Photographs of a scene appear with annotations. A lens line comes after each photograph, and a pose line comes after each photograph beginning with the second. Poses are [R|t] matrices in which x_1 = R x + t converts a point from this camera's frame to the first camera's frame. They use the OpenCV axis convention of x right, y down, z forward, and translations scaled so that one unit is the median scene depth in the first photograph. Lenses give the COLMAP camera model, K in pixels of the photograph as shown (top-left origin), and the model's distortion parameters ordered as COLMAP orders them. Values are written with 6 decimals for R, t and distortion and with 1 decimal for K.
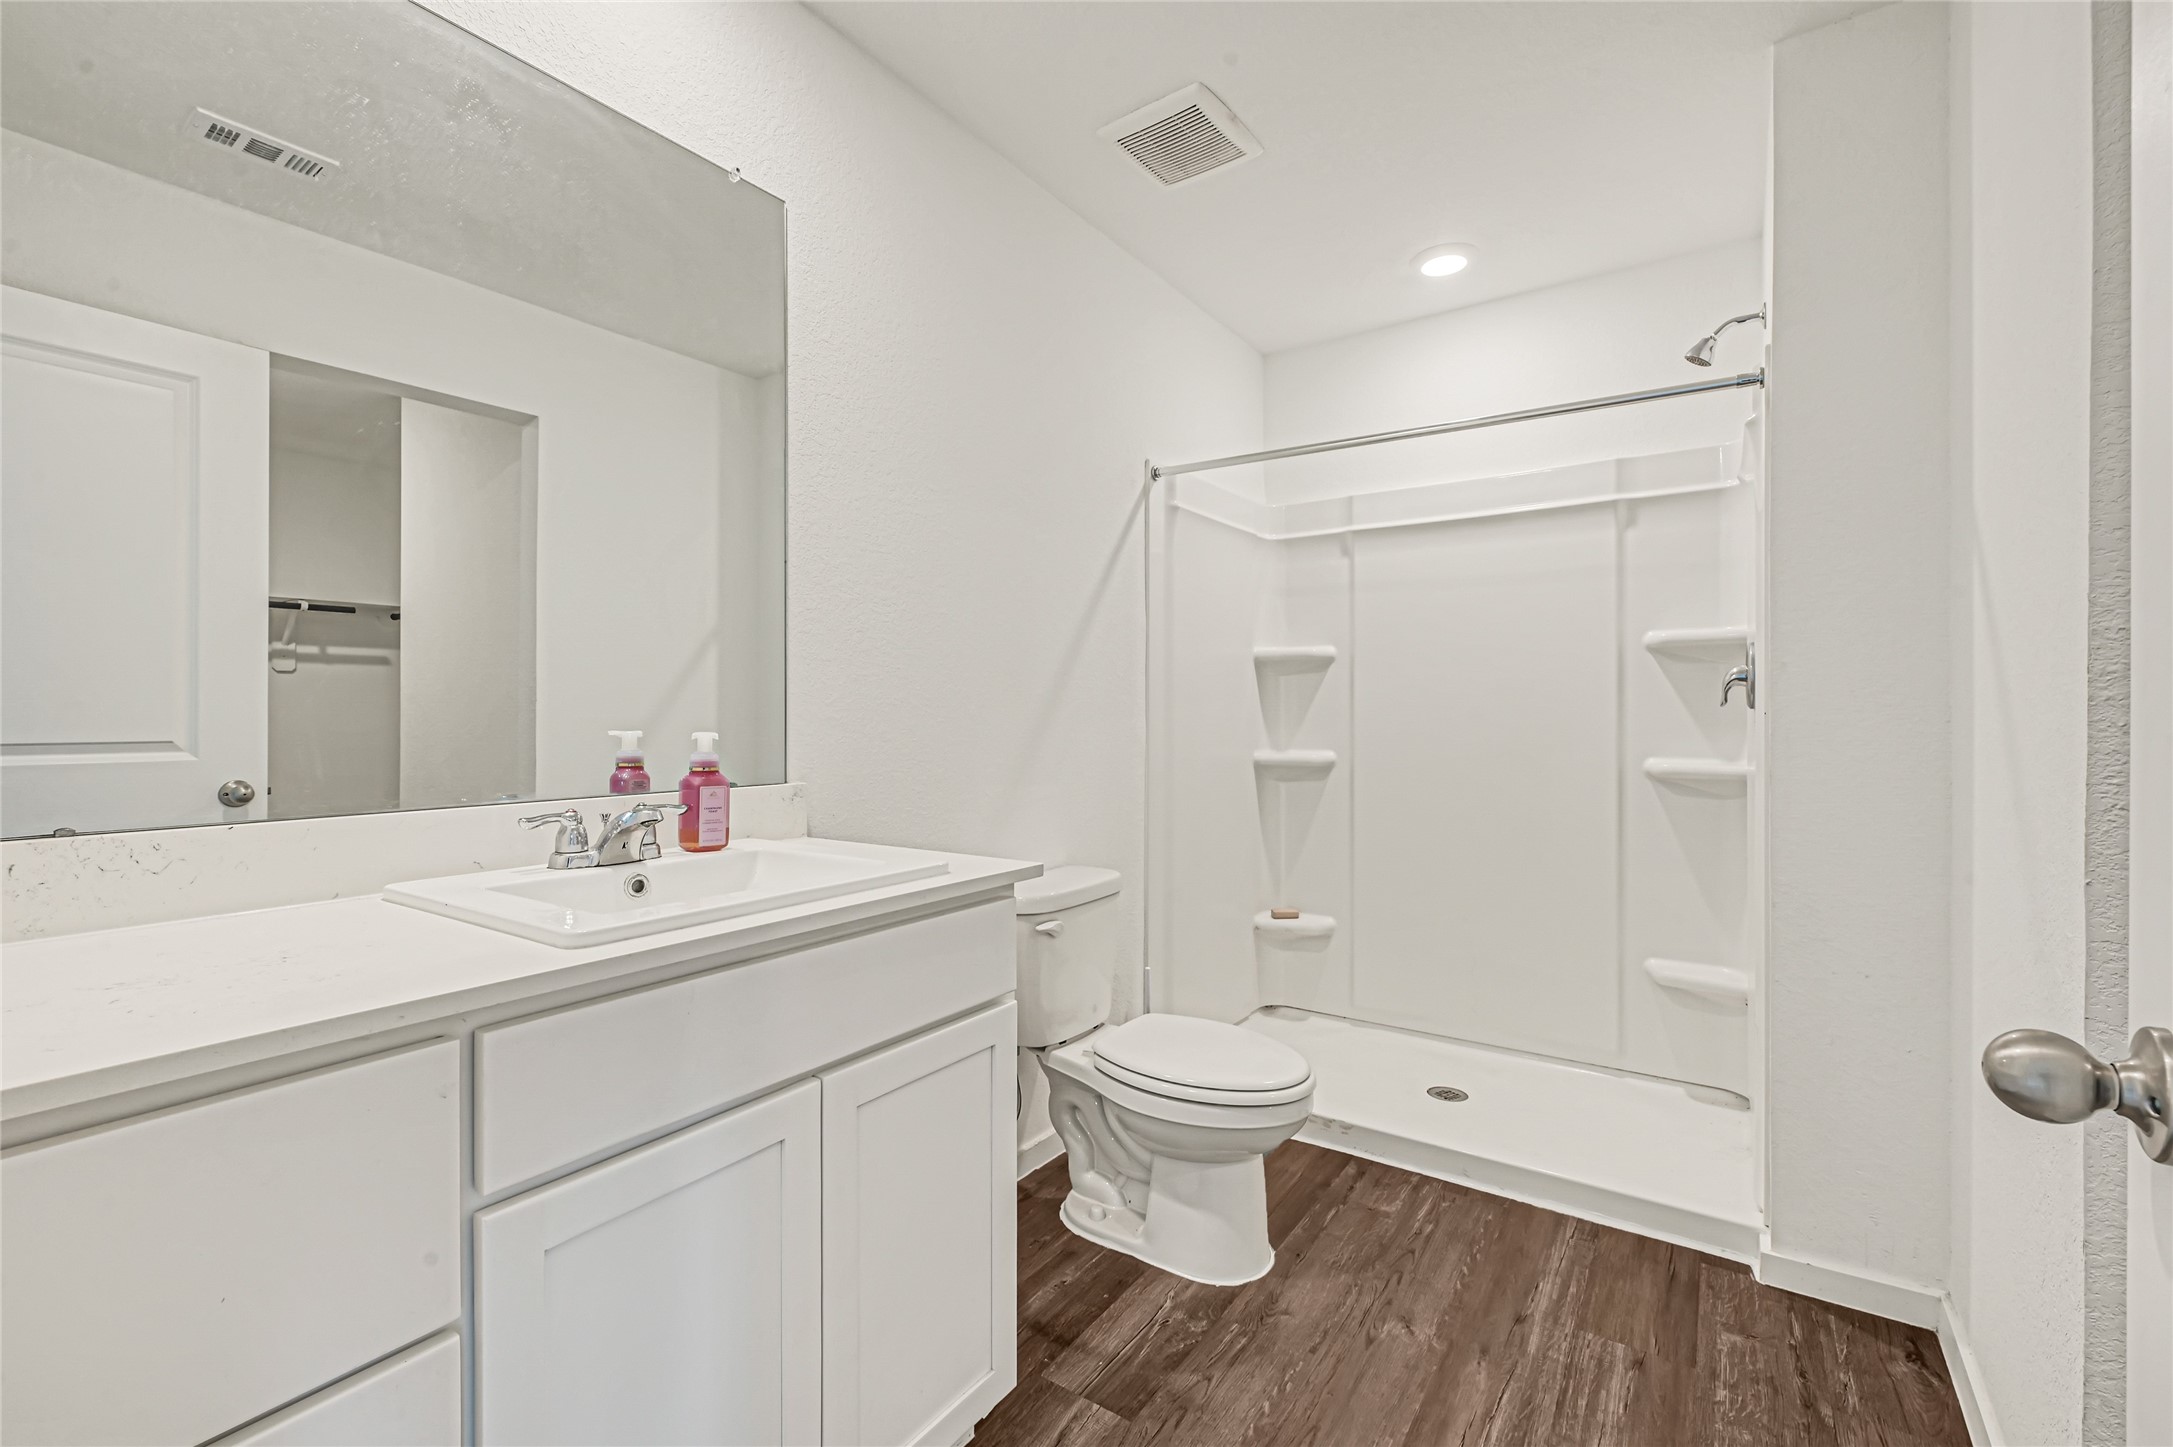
lens RADIAL K [[900.6, 0, 1094.0], [0, 900.6, 694.4], [0, 0, 1]] dist [0.000237, 0.000196]
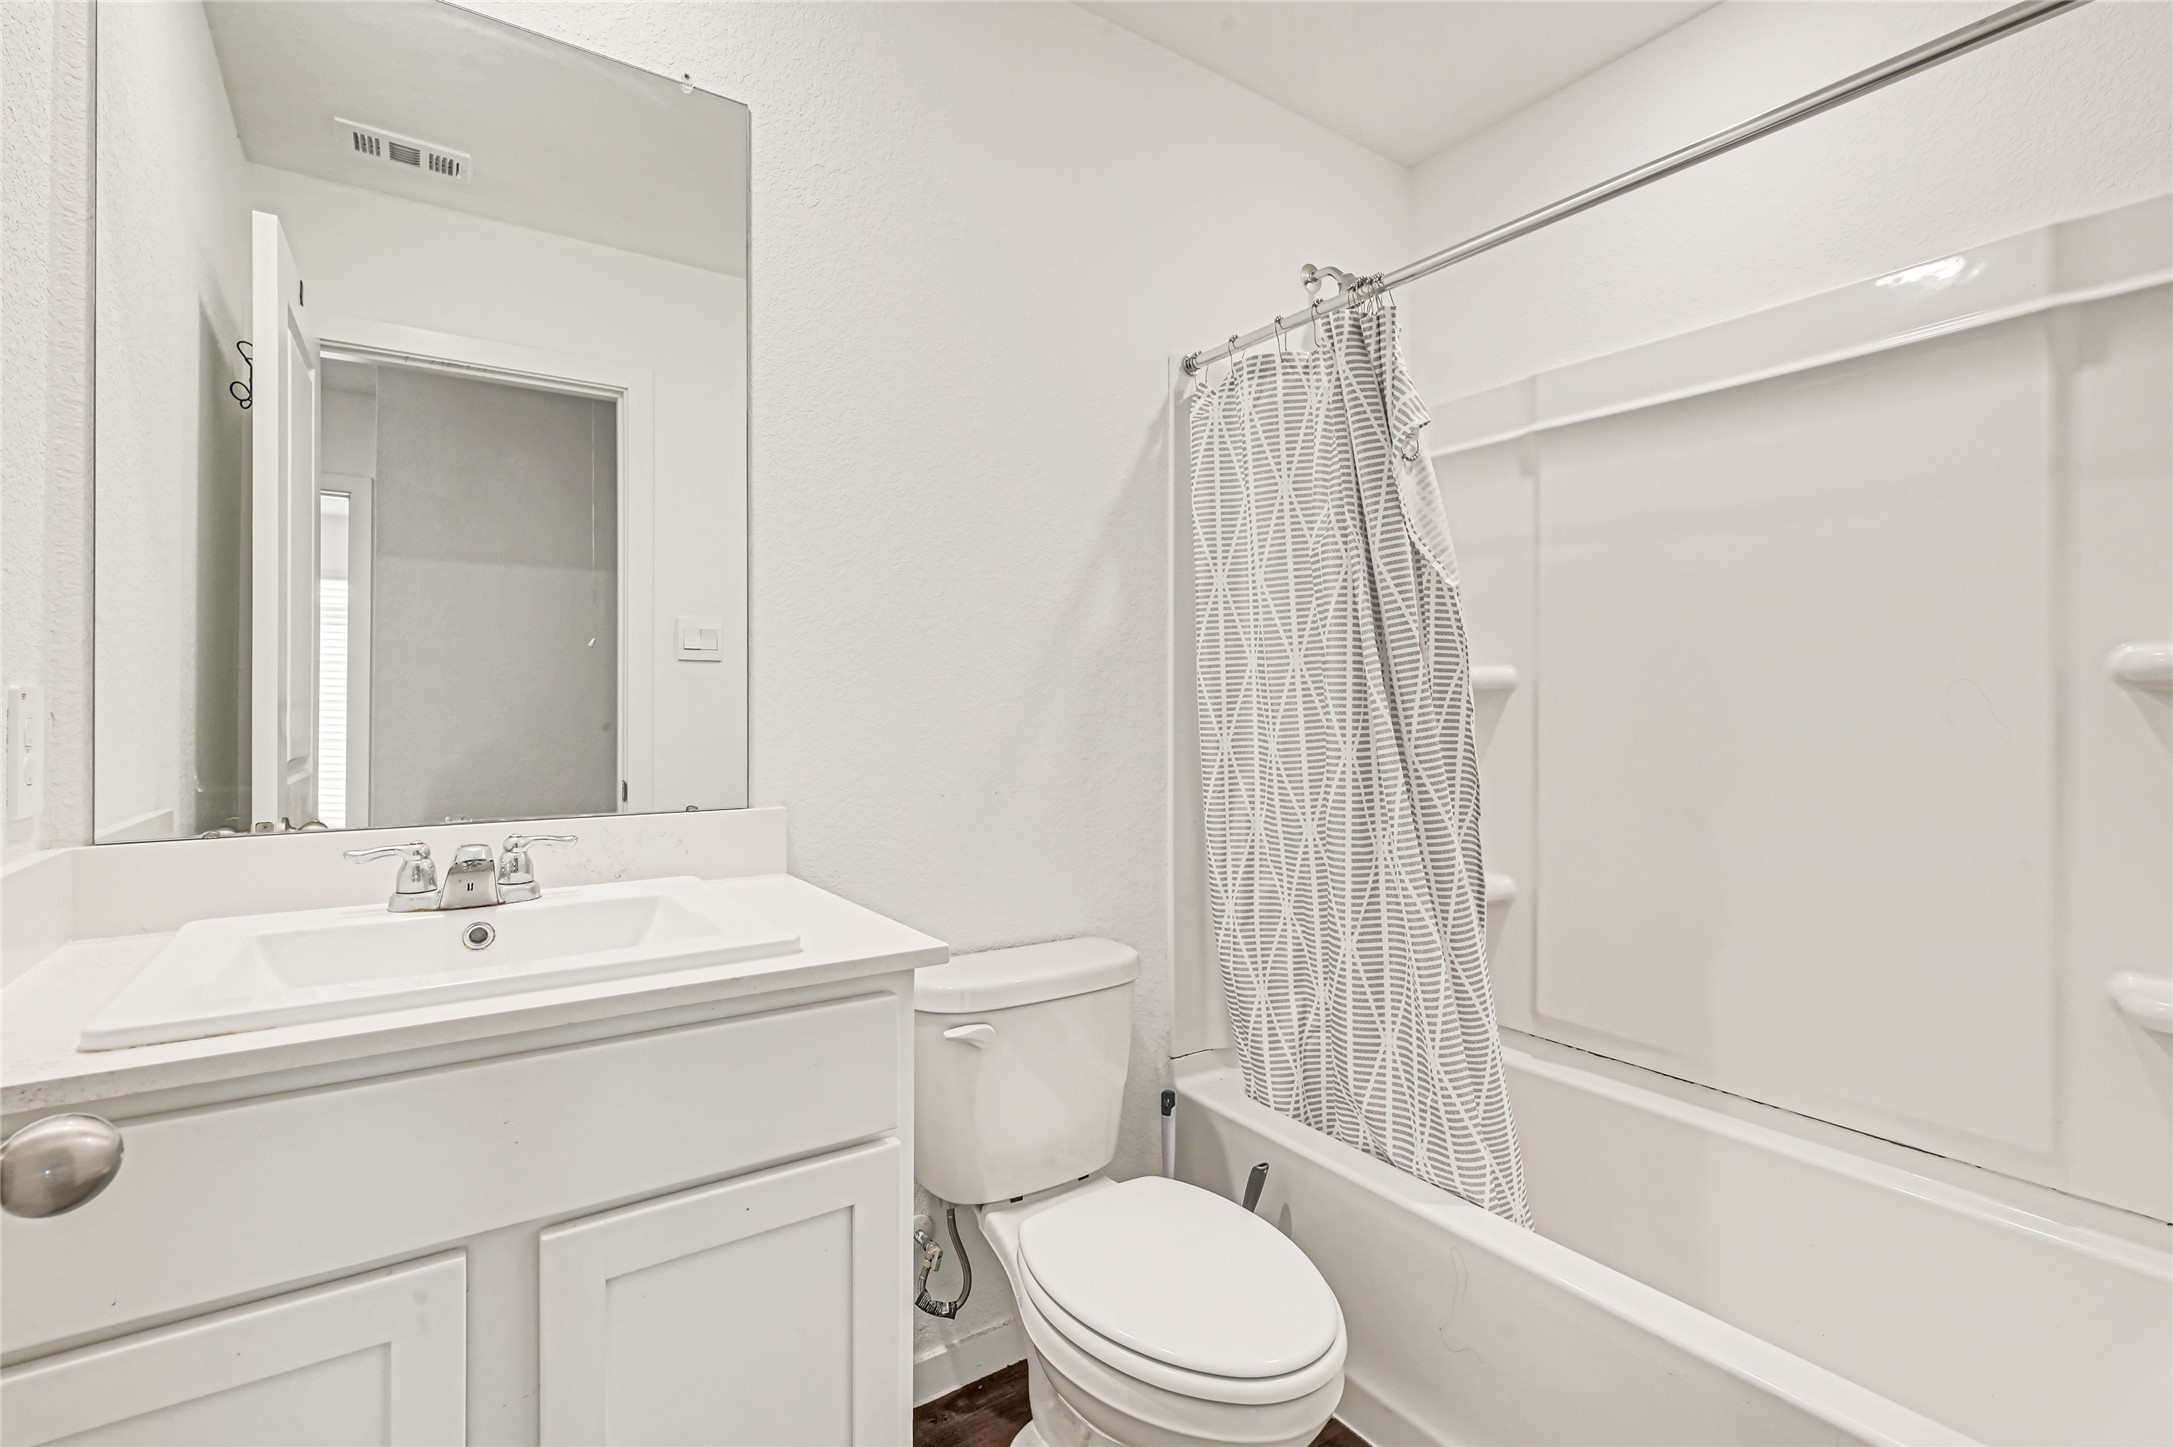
lens RADIAL K [[996.2, 0, 1095.5], [0, 996.2, 713.1], [0, 0, 1]] dist [0.004157, 0.000496]
pose [[0.947207, 0.007442, -0.320537, 0.264439], [-0.005963, 0.999967, 0.005596, 0.009863], [0.320568, -0.003389, 0.947219, 0.305778]]
